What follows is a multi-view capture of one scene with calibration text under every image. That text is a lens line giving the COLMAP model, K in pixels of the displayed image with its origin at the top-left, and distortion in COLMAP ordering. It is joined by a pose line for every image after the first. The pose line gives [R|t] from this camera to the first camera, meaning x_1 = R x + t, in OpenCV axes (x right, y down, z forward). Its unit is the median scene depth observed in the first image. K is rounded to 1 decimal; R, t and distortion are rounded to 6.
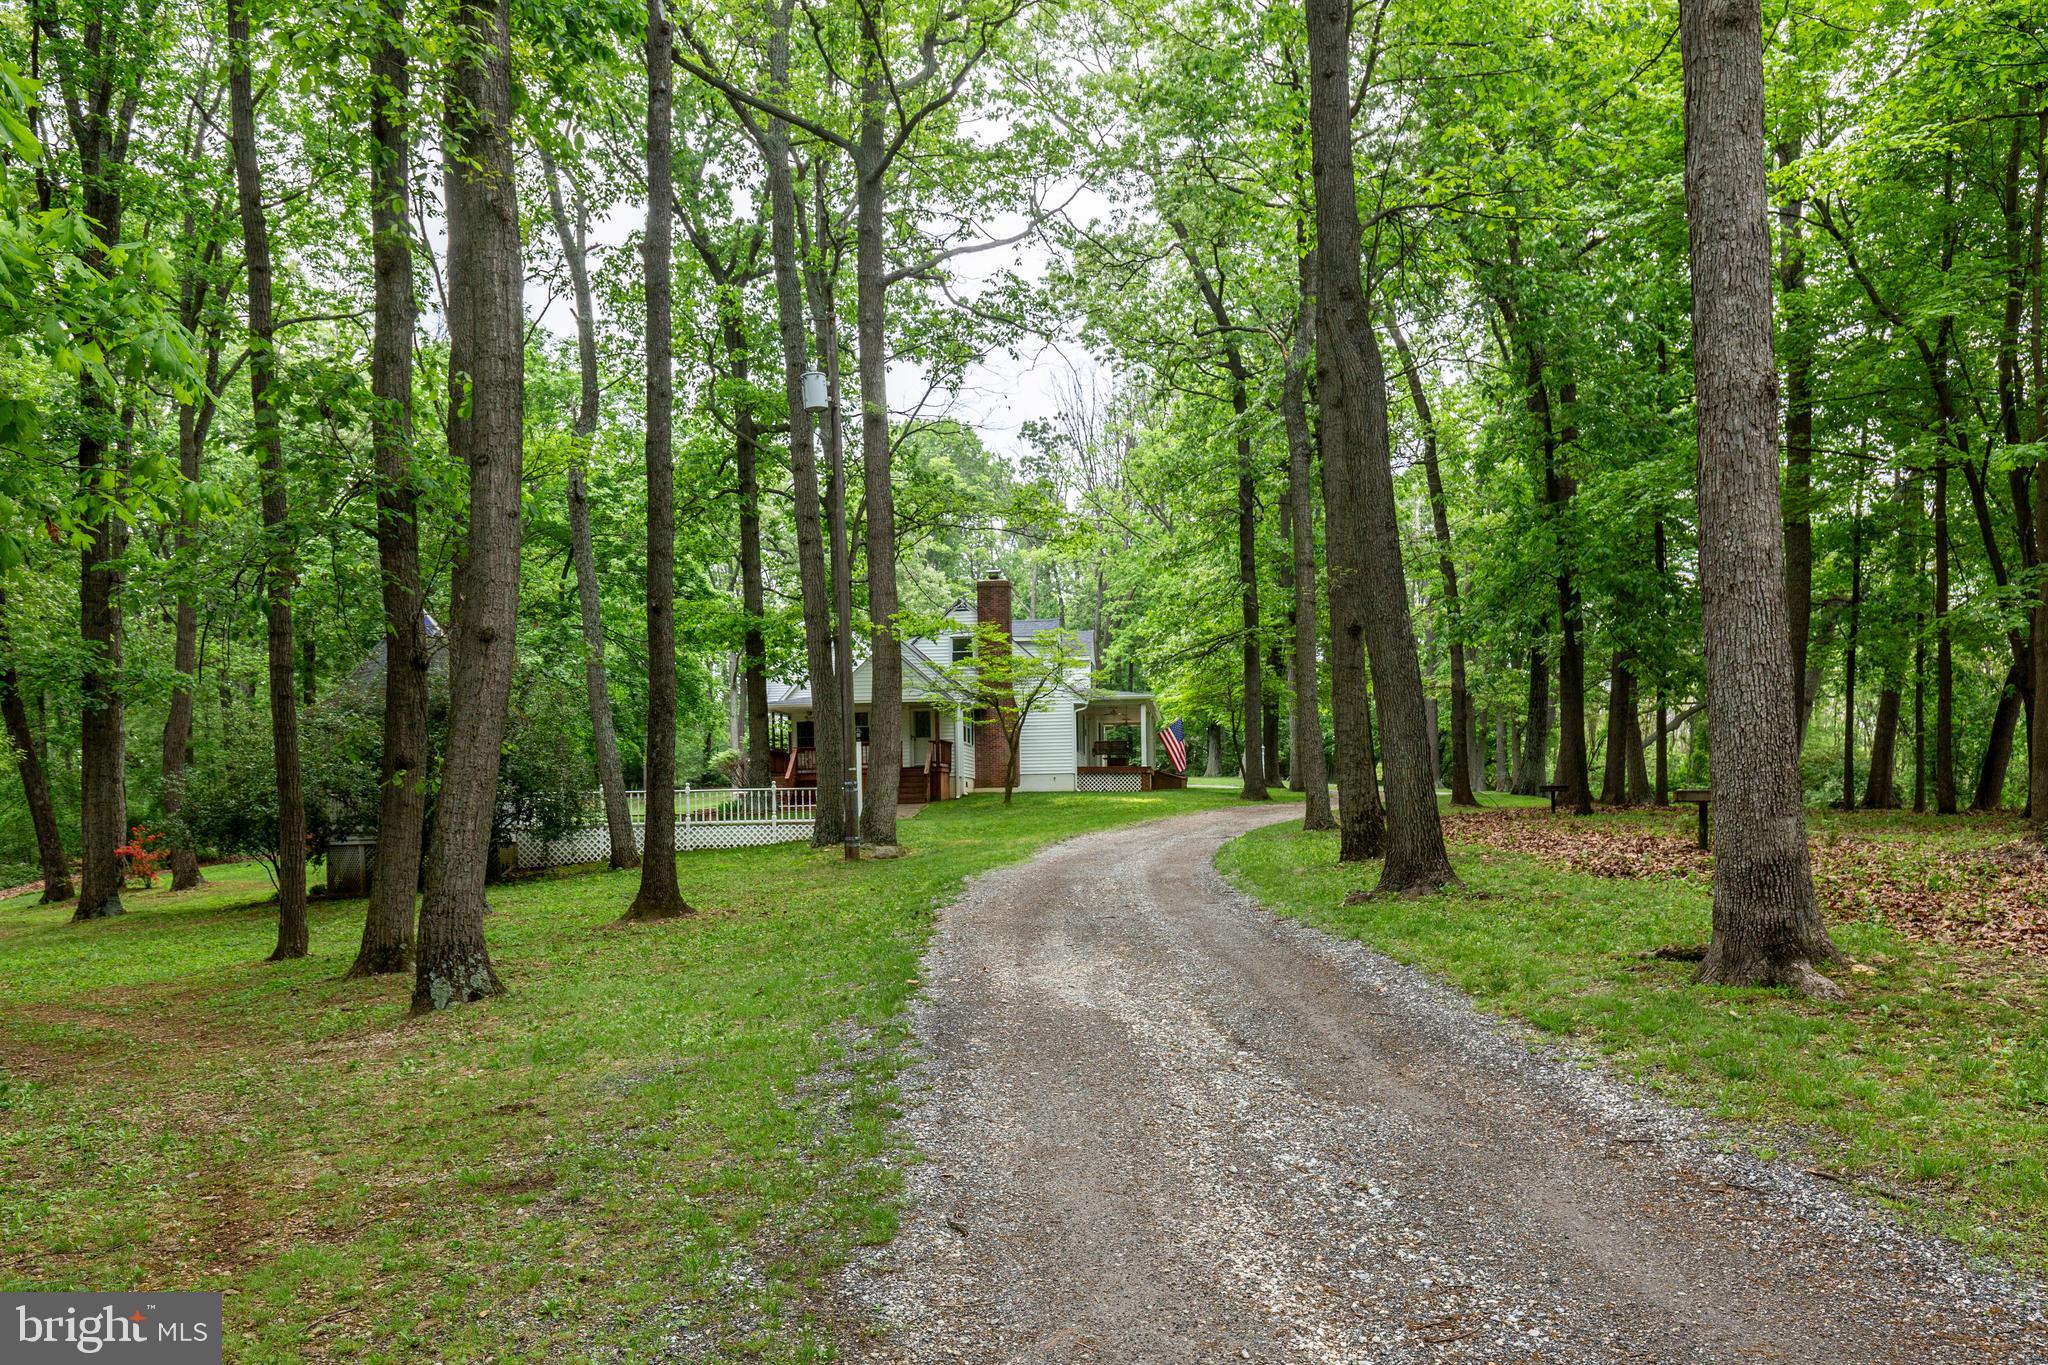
lens RADIAL K [[1652.1, 0, 1027.5], [0, 1652.1, 687.3], [0, 0, 1]] dist [0.001156, 0.000162]
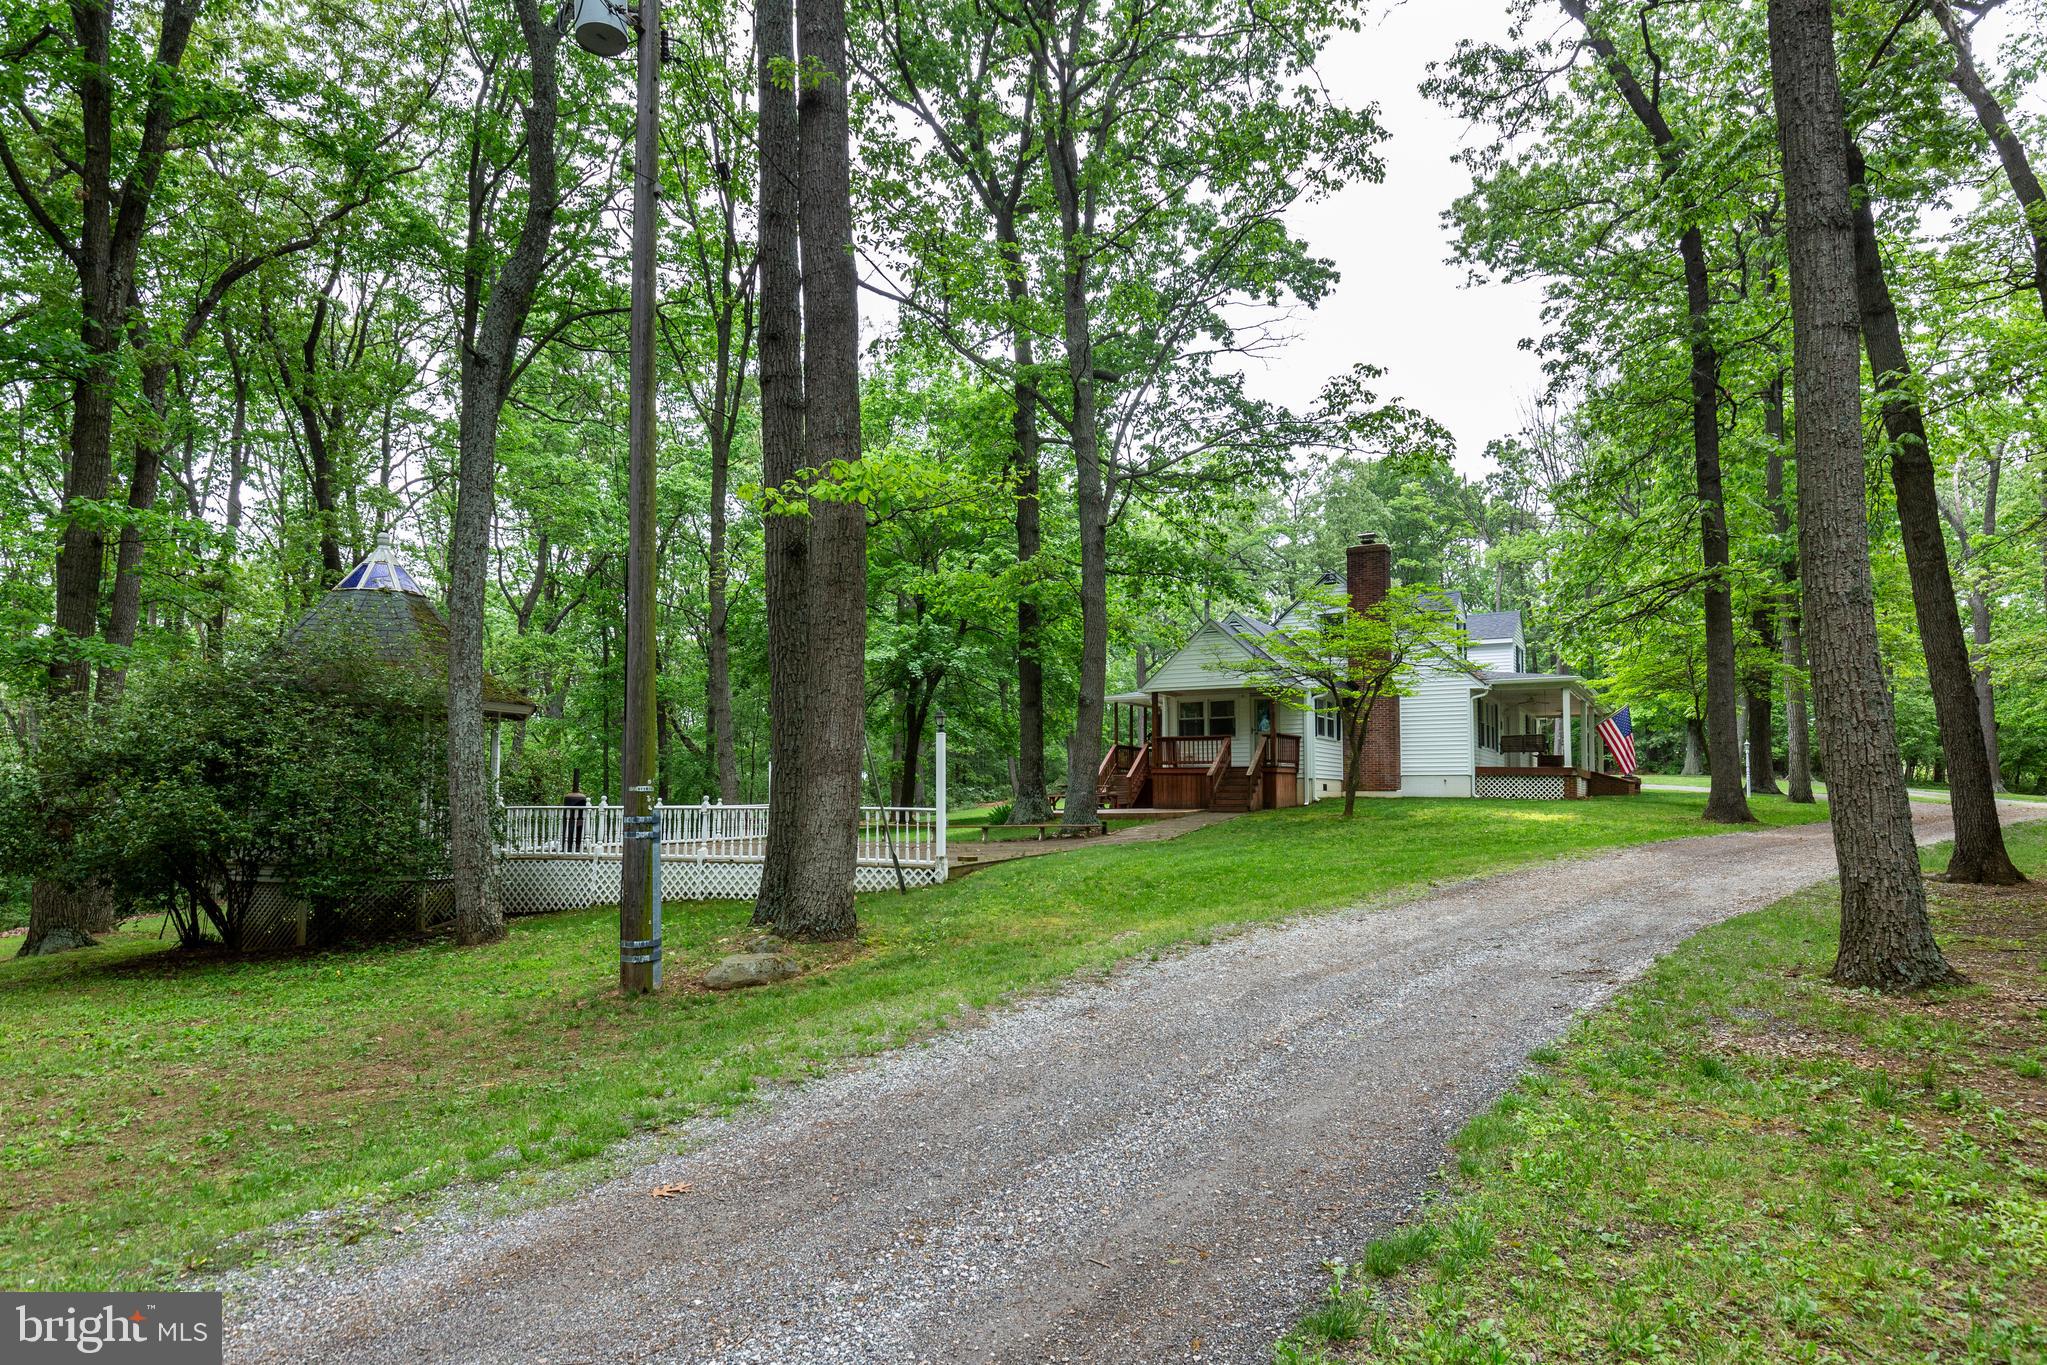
lens RADIAL K [[1178.7, 0, 1031.3], [0, 1178.7, 693.7], [0, 0, 1]] dist [0.003482, 0.000496]
pose [[0.915934, -0.018681, -0.400893, 0.062469], [0.014986, 0.999811, -0.012351, 0.016262], [0.401048, 0.005305, 0.916042, 0.387638]]
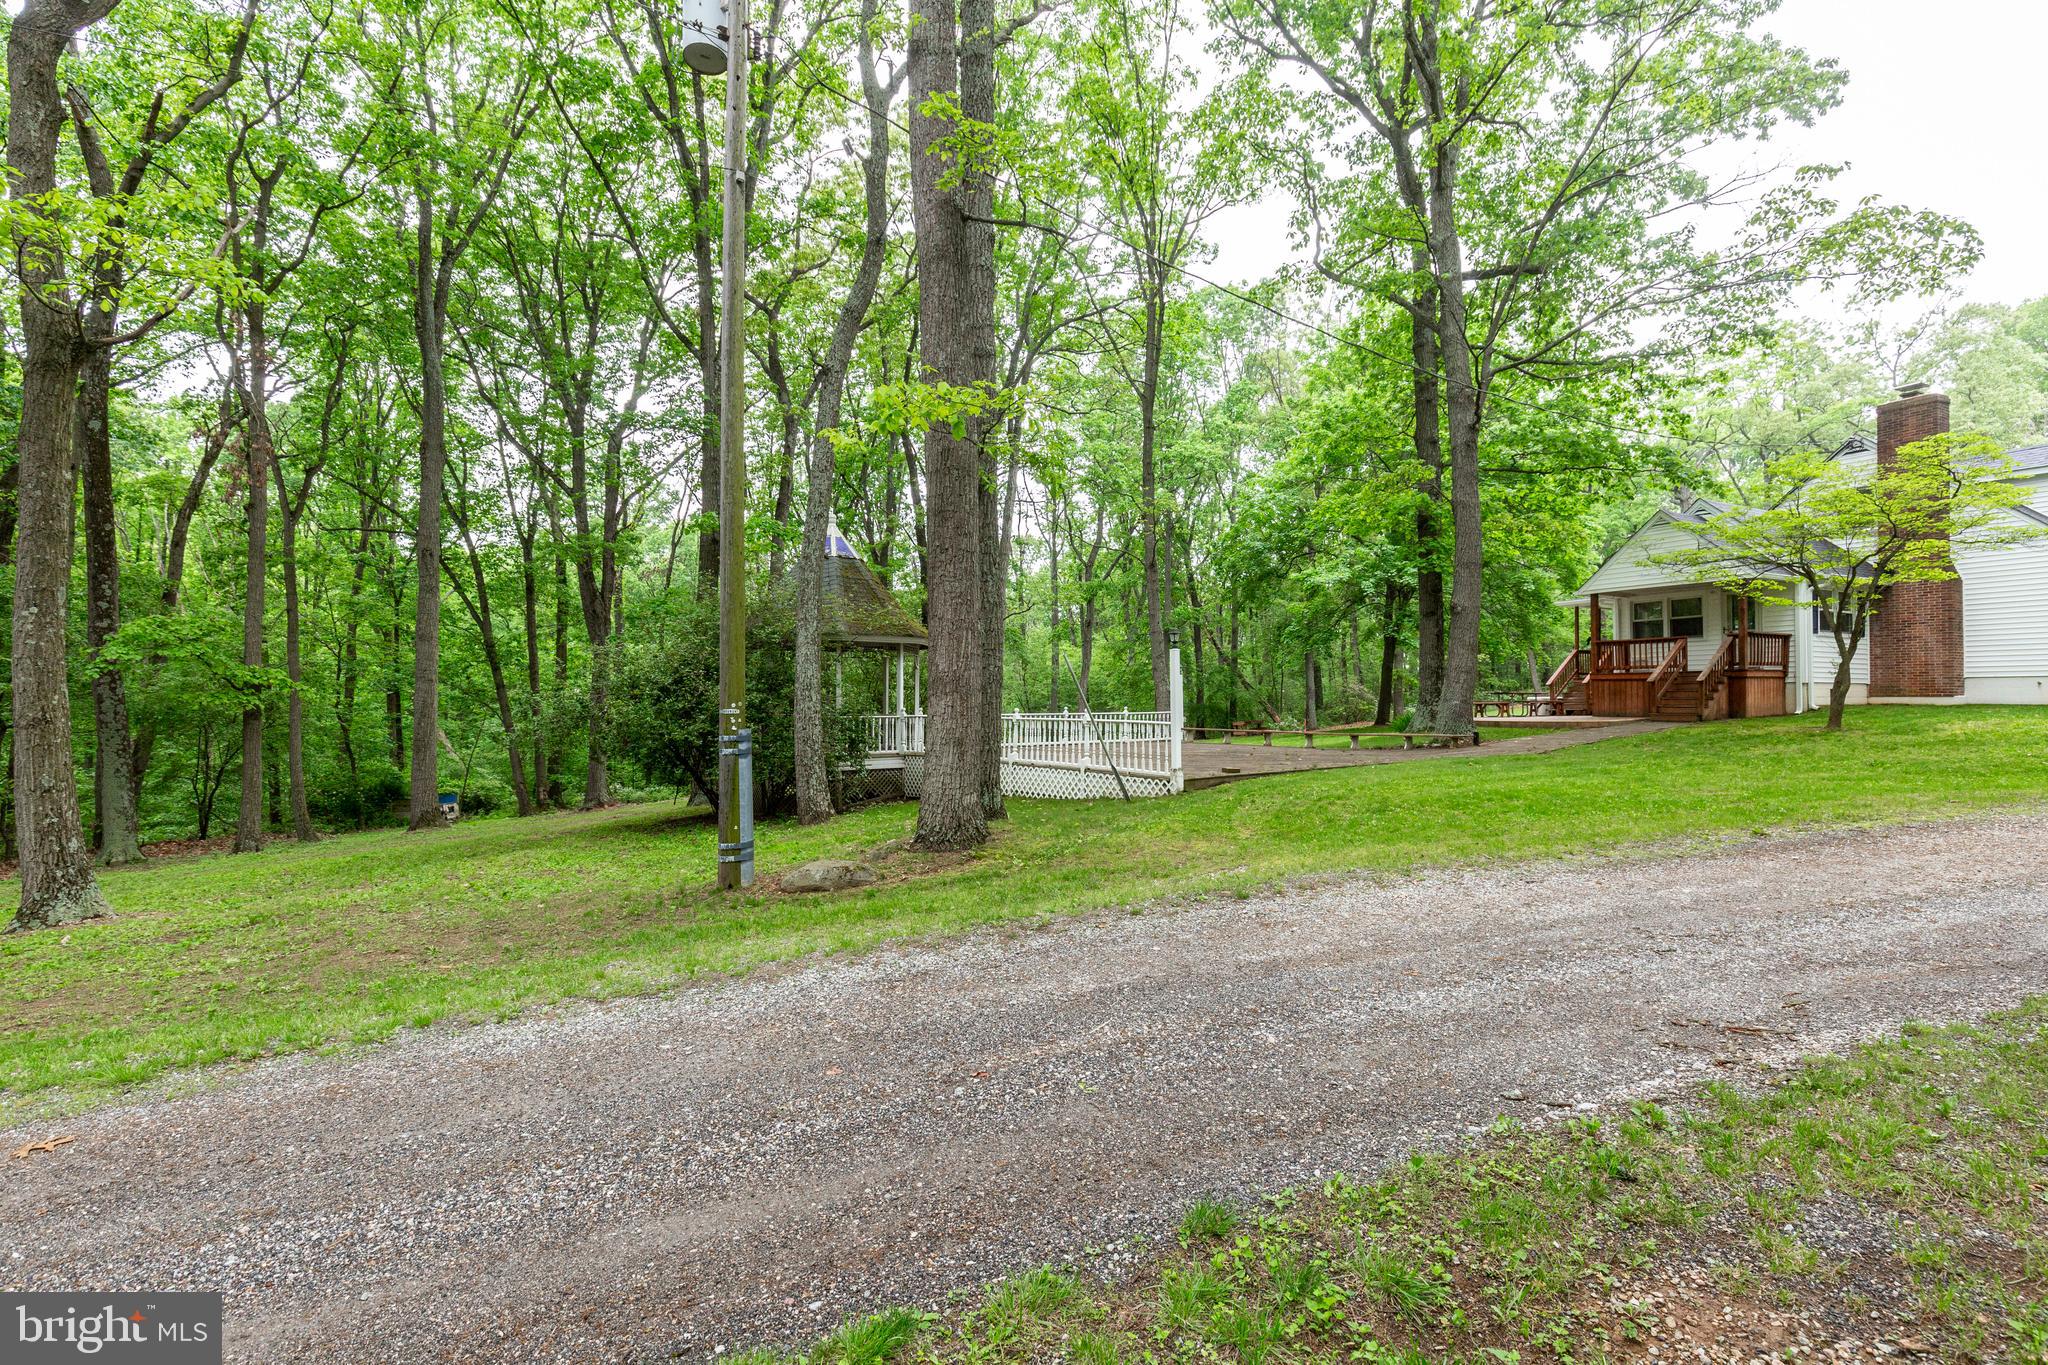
lens RADIAL K [[935.1, 0, 1011.4], [0, 935.1, 664.4], [0, 0, 1]] dist [0.011085, -0.002111]
pose [[0.562727, -0.016419, -0.826479, 0.093481], [0.055454, 0.998300, 0.017925, 0.019141], [0.824780, -0.055919, 0.562681, 0.467133]]
